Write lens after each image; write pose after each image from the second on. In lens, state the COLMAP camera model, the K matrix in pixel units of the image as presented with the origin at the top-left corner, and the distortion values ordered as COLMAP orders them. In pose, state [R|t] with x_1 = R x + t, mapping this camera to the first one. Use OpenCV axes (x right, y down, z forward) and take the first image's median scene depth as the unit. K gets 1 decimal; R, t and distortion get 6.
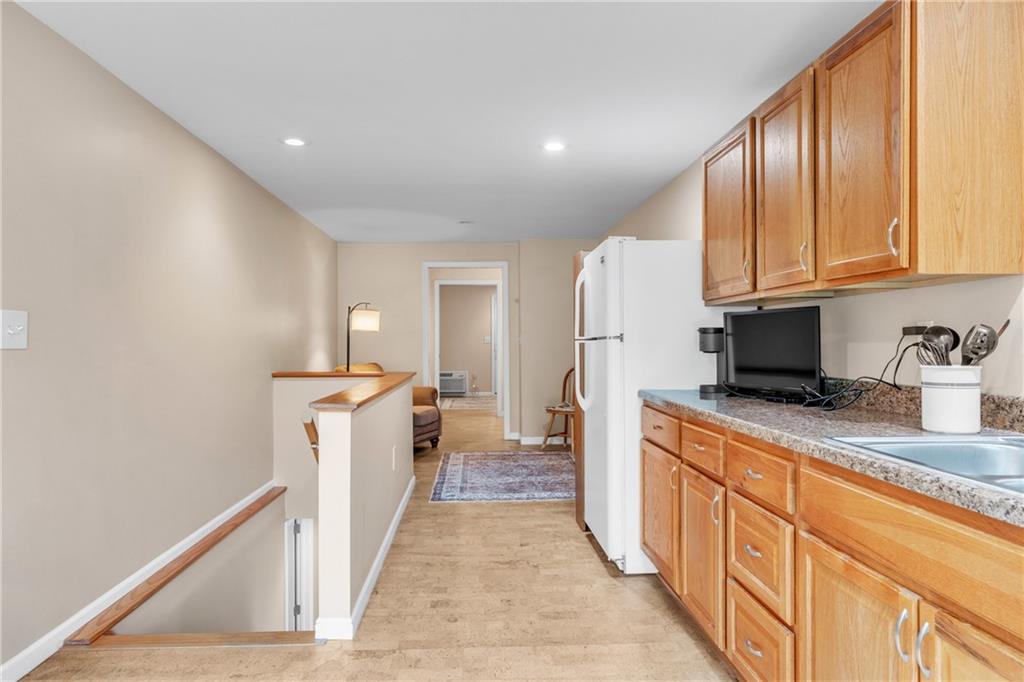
lens RADIAL K [[645.4, 0, 510.3], [0, 645.4, 344.2], [0, 0, 1]] dist [-0.010720, 0.007986]
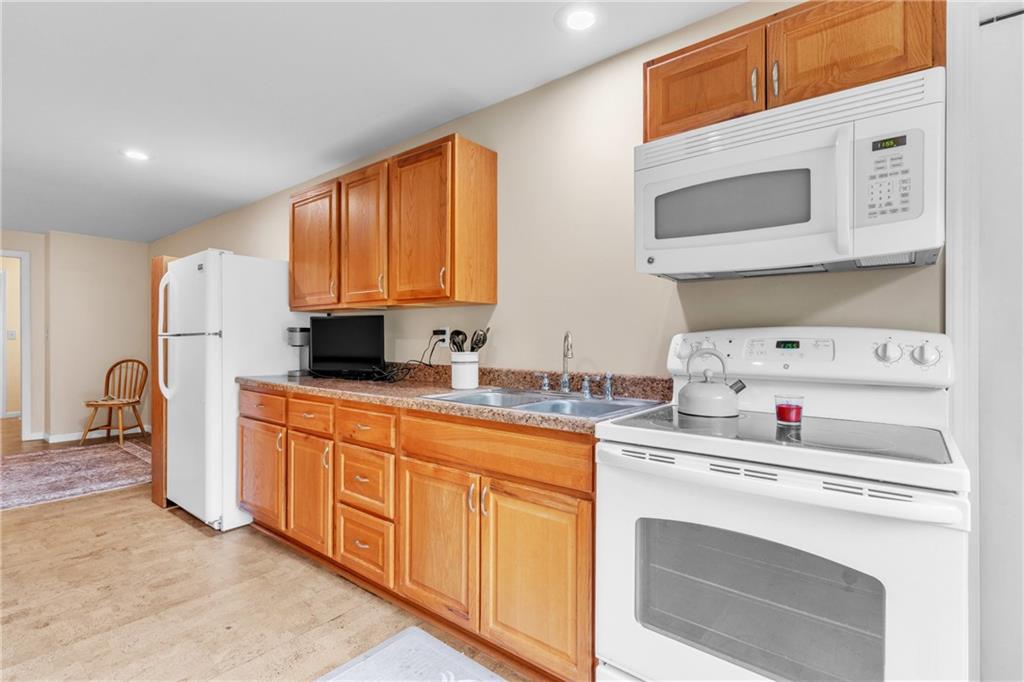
lens RADIAL K [[485.7, 0, 511.8], [0, 485.7, 338.0], [0, 0, 1]] dist [-0.000610, 0.000503]
pose [[0.669569, 0.006377, 0.742723, -0.168590], [-0.002594, 0.999977, -0.006247, 0.001346], [-0.742746, 0.002256, 0.669570, -0.007559]]
